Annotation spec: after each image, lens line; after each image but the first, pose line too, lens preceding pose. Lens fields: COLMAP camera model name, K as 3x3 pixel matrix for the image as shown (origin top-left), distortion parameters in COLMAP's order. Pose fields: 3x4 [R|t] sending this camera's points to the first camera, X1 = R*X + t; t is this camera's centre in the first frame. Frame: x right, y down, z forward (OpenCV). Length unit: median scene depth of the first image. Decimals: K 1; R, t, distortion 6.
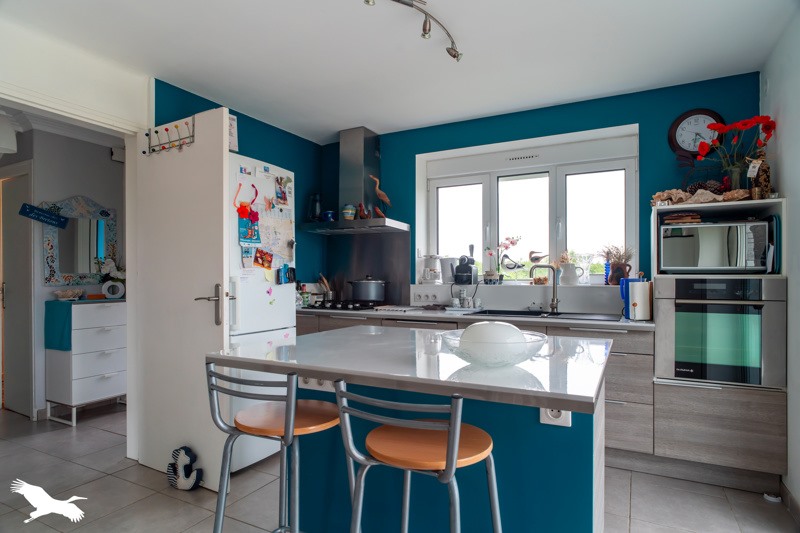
lens RADIAL K [[454.0, 0, 399.3], [0, 454.0, 270.8], [0, 0, 1]] dist [-0.001768, 0.003913]
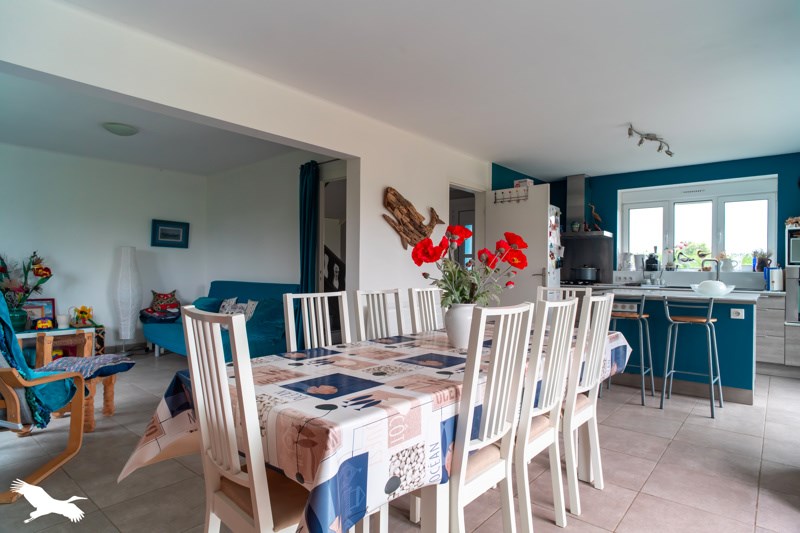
lens RADIAL K [[454.0, 0, 399.9], [0, 454.0, 264.1], [0, 0, 1]] dist [-0.001768, 0.003913]
pose [[0.976378, 0.007998, -0.215920, -0.400720], [-0.007062, 0.999962, 0.005106, 0.004086], [0.215953, -0.003461, 0.976398, -0.802891]]
